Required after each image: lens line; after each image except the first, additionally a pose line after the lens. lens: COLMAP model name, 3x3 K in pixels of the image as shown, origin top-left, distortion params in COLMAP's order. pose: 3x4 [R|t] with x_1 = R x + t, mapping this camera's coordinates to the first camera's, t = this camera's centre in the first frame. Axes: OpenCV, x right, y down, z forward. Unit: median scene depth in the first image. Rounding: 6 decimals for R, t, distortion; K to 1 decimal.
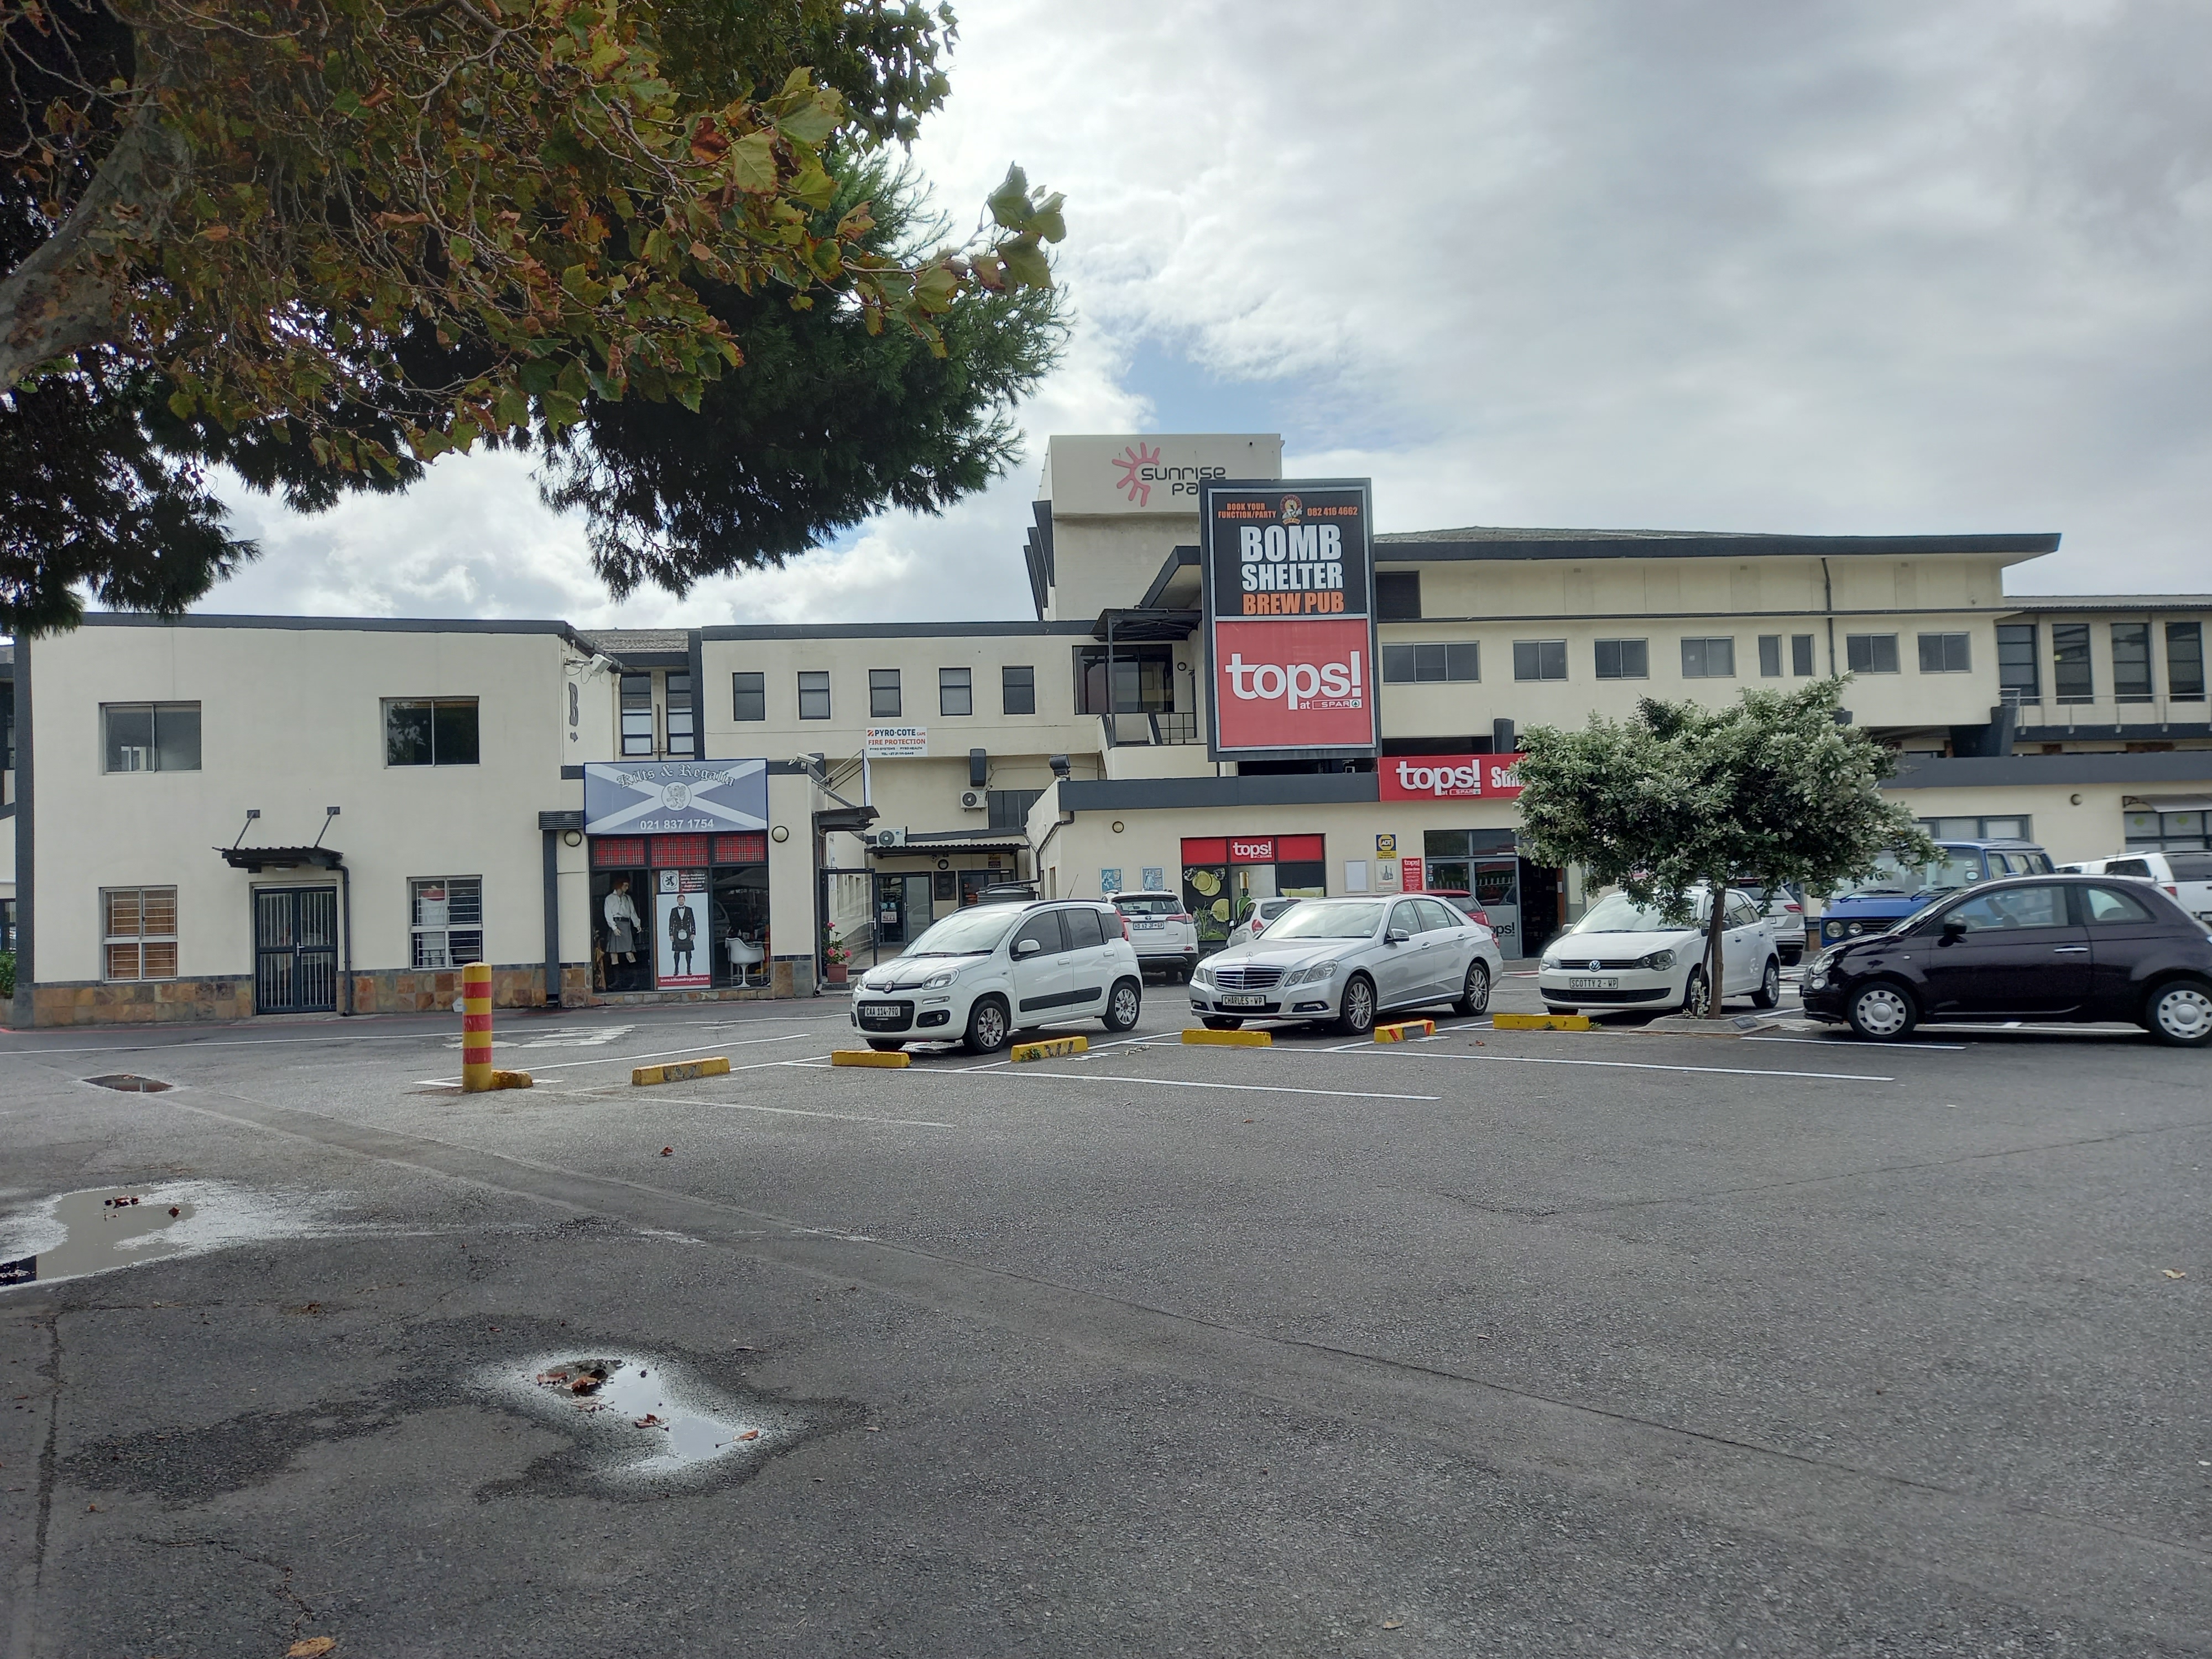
lens RADIAL K [[1605.1, 0, 1171.7], [0, 1605.1, 885.9], [0, 0, 1]] dist [0.117584, -0.116665]
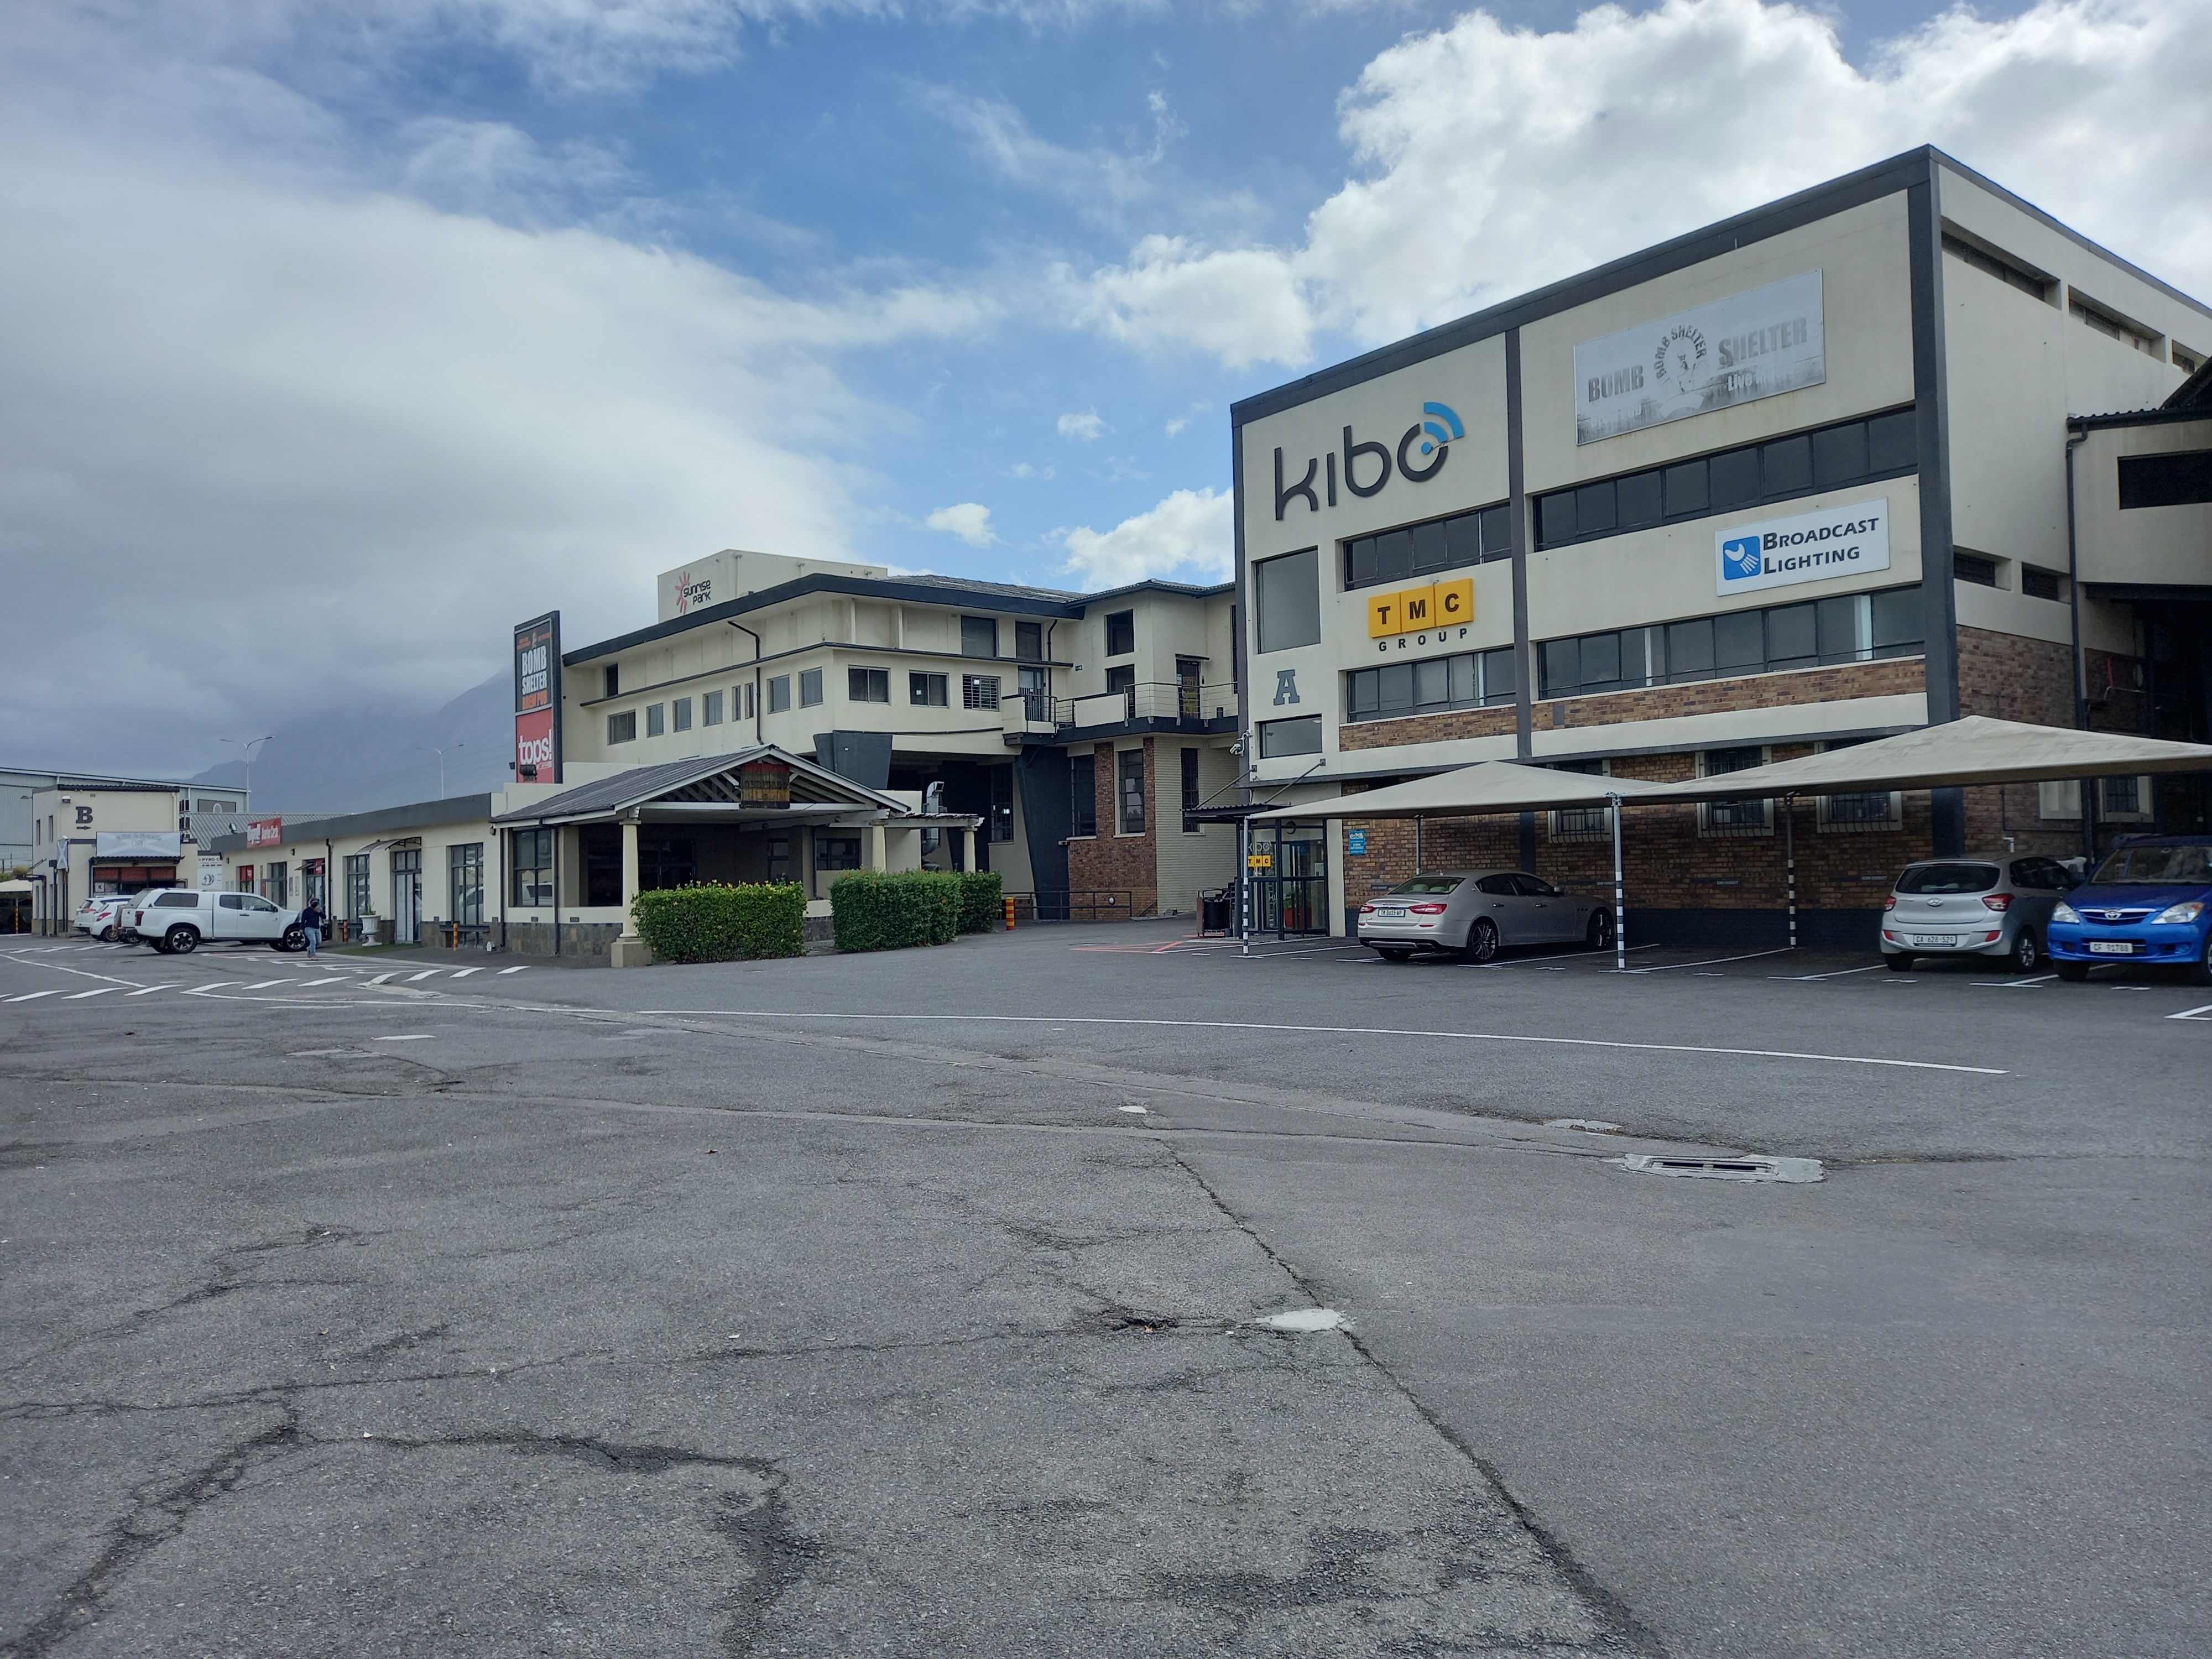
lens RADIAL K [[1605.0, 0, 1099.2], [0, 1605.0, 826.1], [0, 0, 1]] dist [0.033633, -0.023174]
pose [[0.534200, -0.011571, -0.845279, 2.044969], [0.008354, 0.999930, -0.008409, -0.049654], [0.845317, -0.002570, 0.534259, 0.794143]]
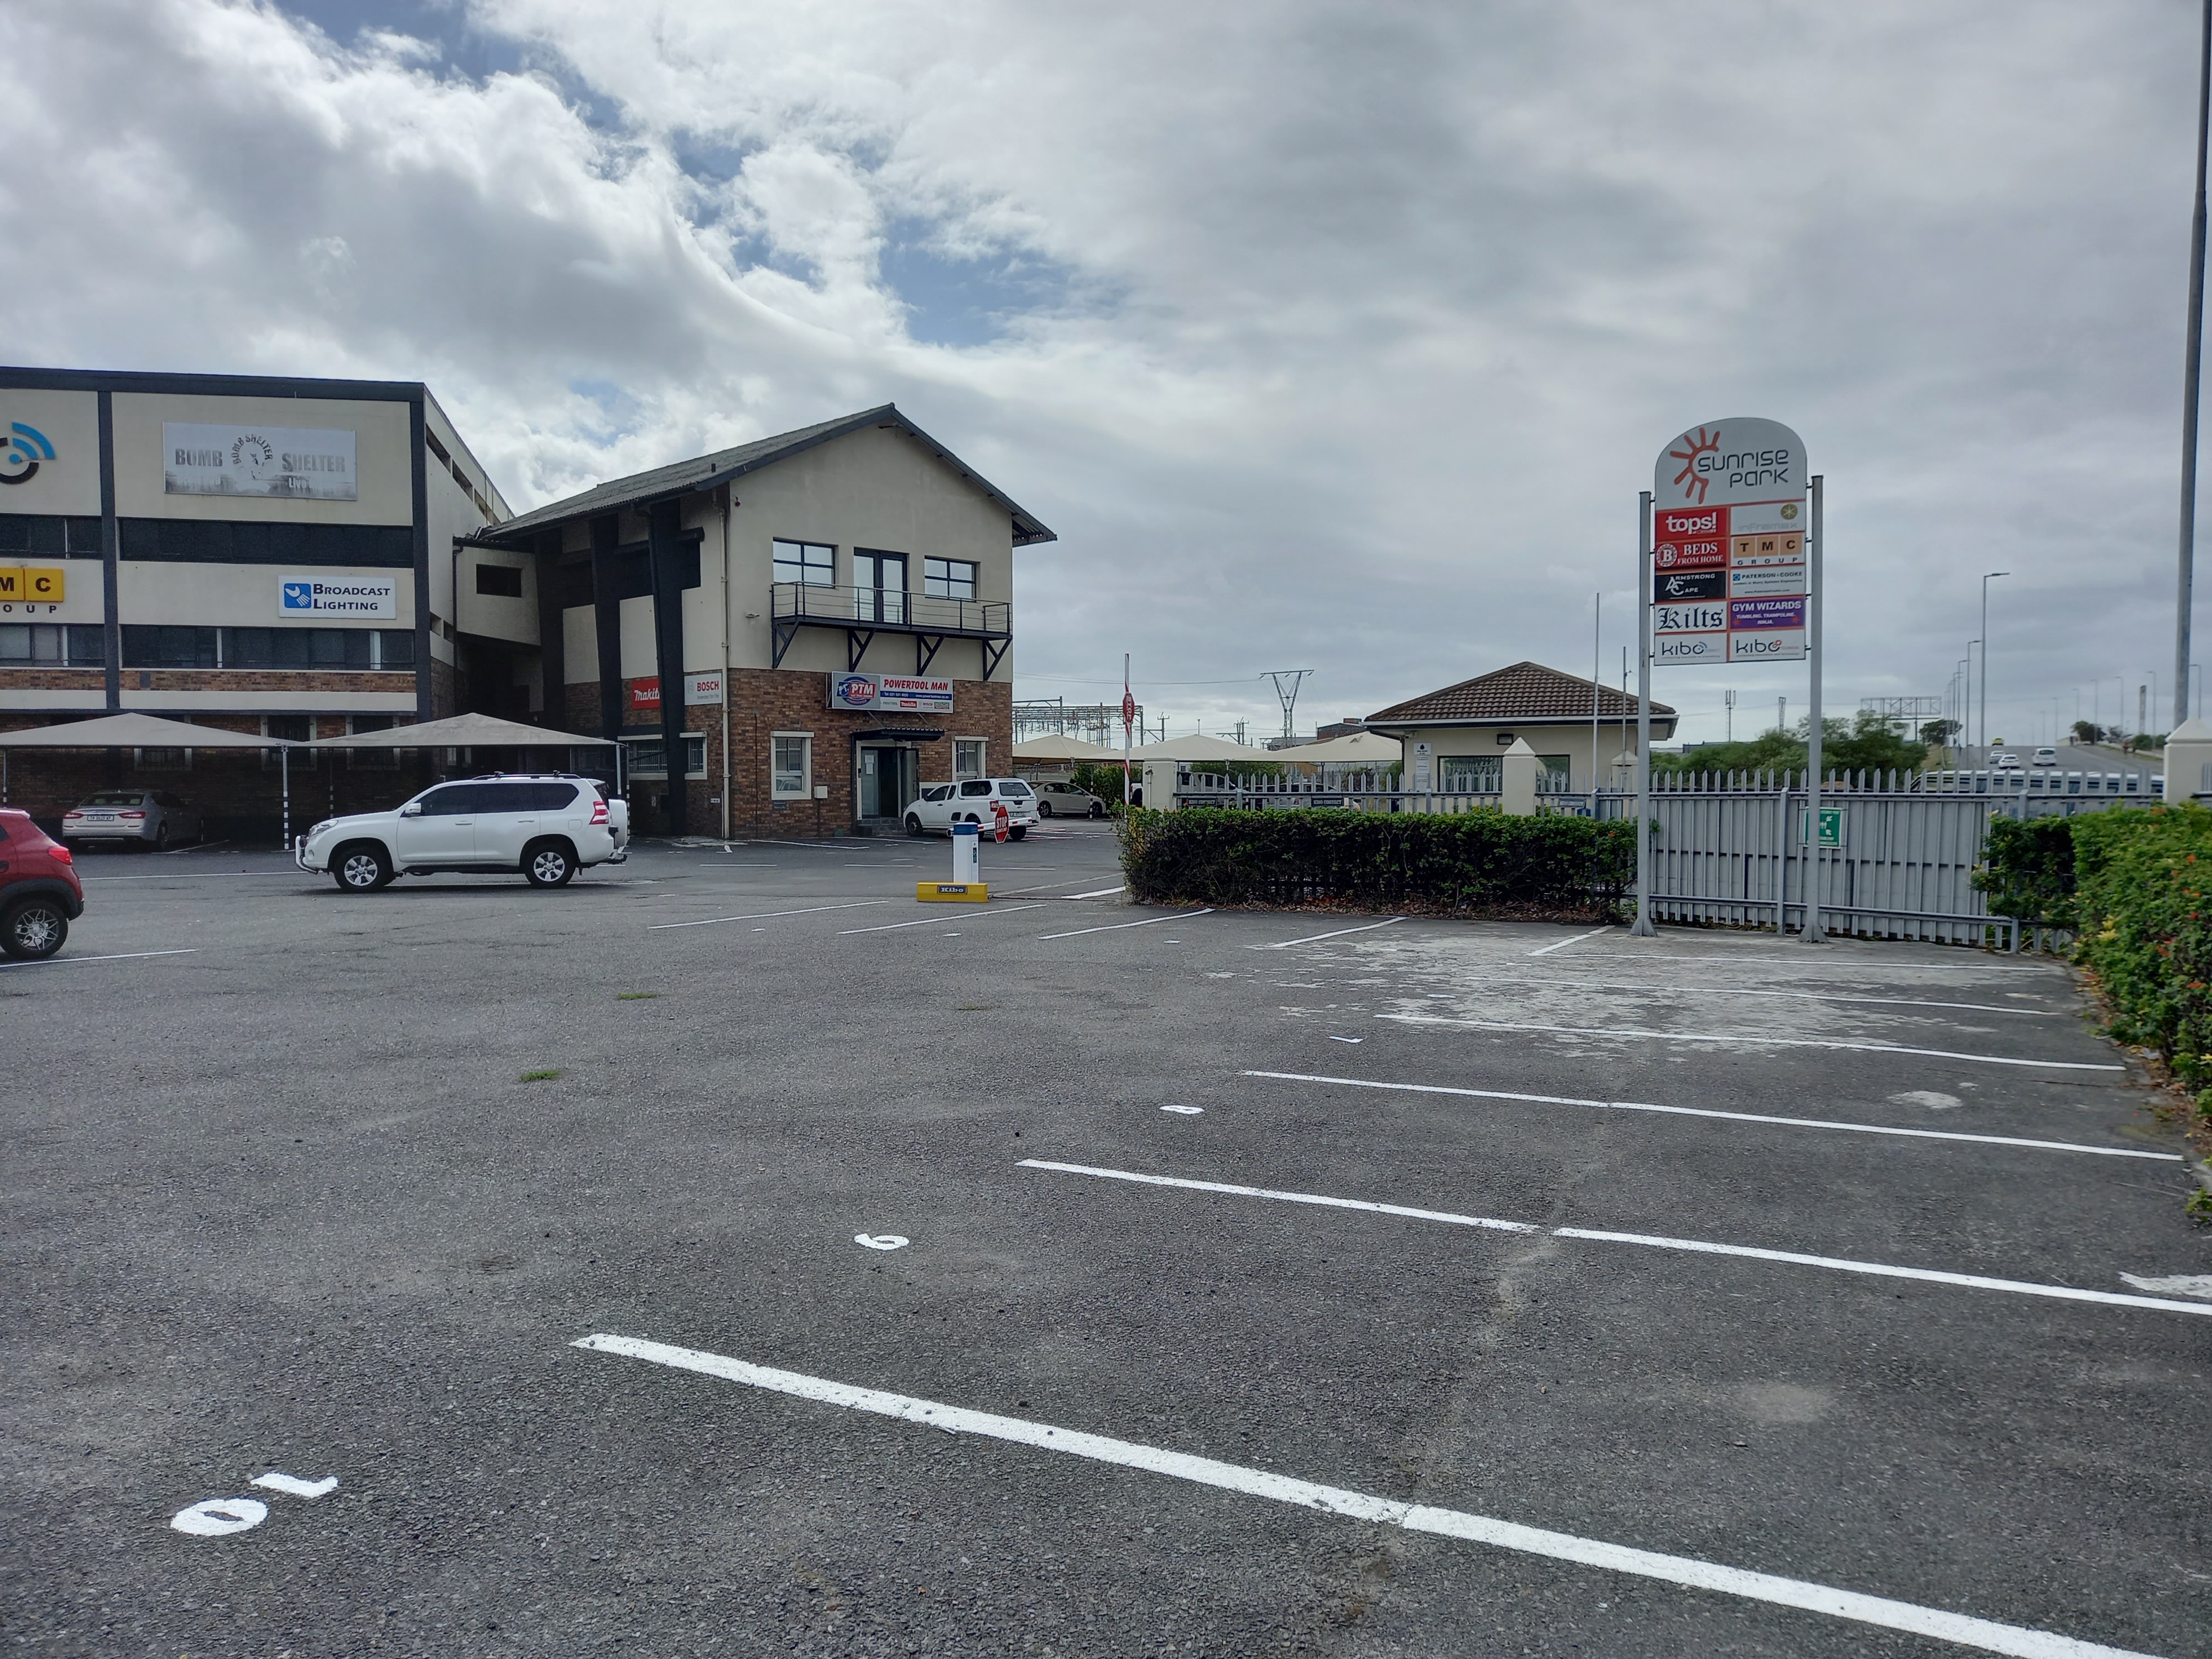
lens RADIAL K [[1605.0, 0, 1099.2], [0, 1605.0, 826.1], [0, 0, 1]] dist [0.033633, -0.023174]
pose [[0.992265, 0.019013, 0.122673, 2.014950], [-0.022082, 0.999475, 0.023704, -0.049419], [-0.122158, -0.026229, 0.992164, 0.174860]]
